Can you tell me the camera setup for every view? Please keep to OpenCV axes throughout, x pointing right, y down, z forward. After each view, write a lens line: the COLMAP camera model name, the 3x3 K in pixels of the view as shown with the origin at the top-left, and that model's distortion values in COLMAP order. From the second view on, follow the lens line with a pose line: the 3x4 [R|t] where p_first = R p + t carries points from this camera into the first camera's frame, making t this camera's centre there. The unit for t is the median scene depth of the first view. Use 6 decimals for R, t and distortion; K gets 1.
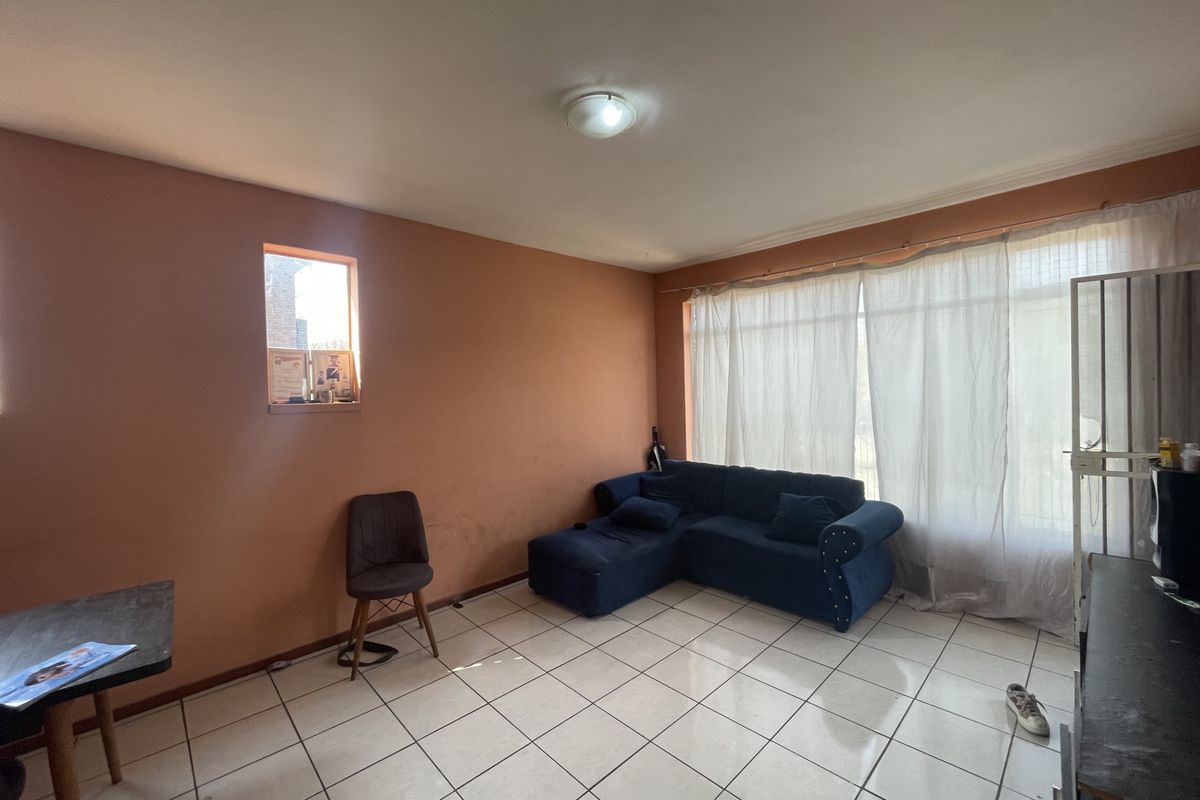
lens RADIAL K [[485.4, 0, 597.3], [0, 485.4, 399.3], [0, 0, 1]] dist [-0.001999, 0.000270]
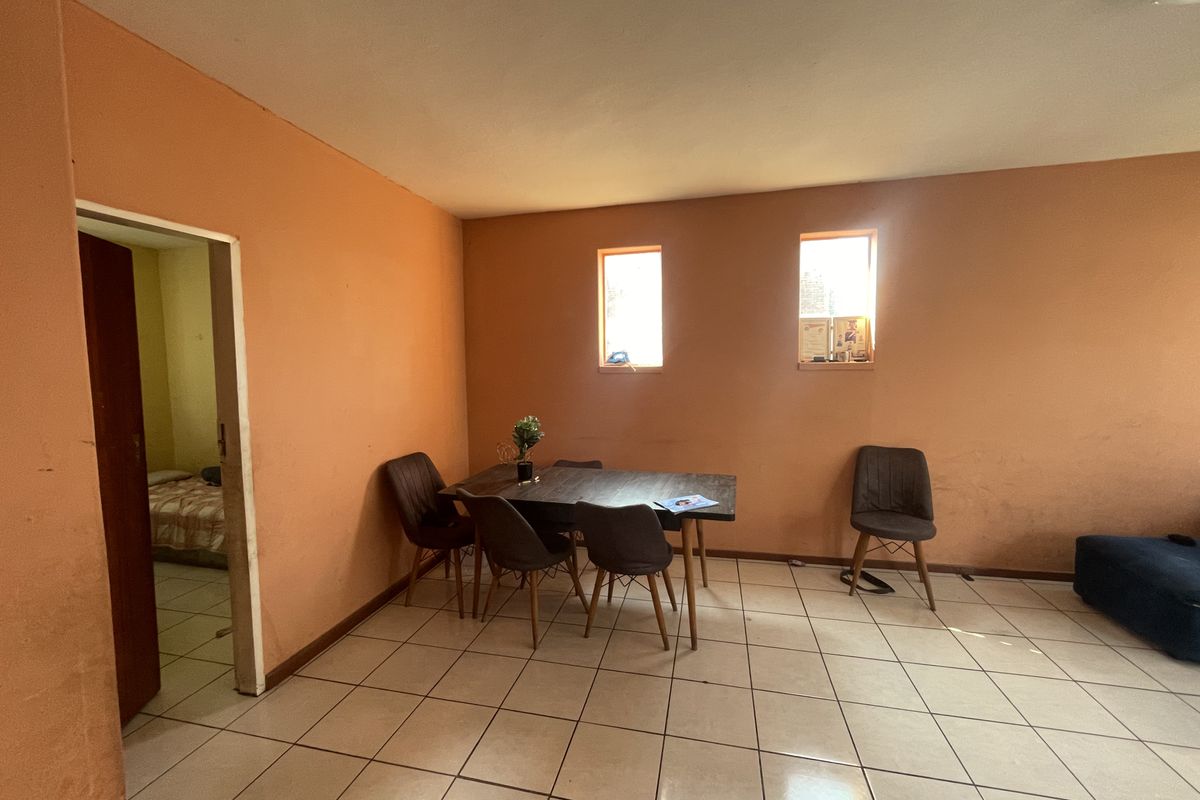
lens RADIAL K [[485.4, 0, 597.3], [0, 485.4, 399.3], [0, 0, 1]] dist [-0.001999, 0.000270]
pose [[0.542437, 0.070566, -0.837128, 0.104561], [-0.012002, 0.997015, 0.076267, 0.015163], [0.840011, -0.031323, 0.541665, -0.130734]]
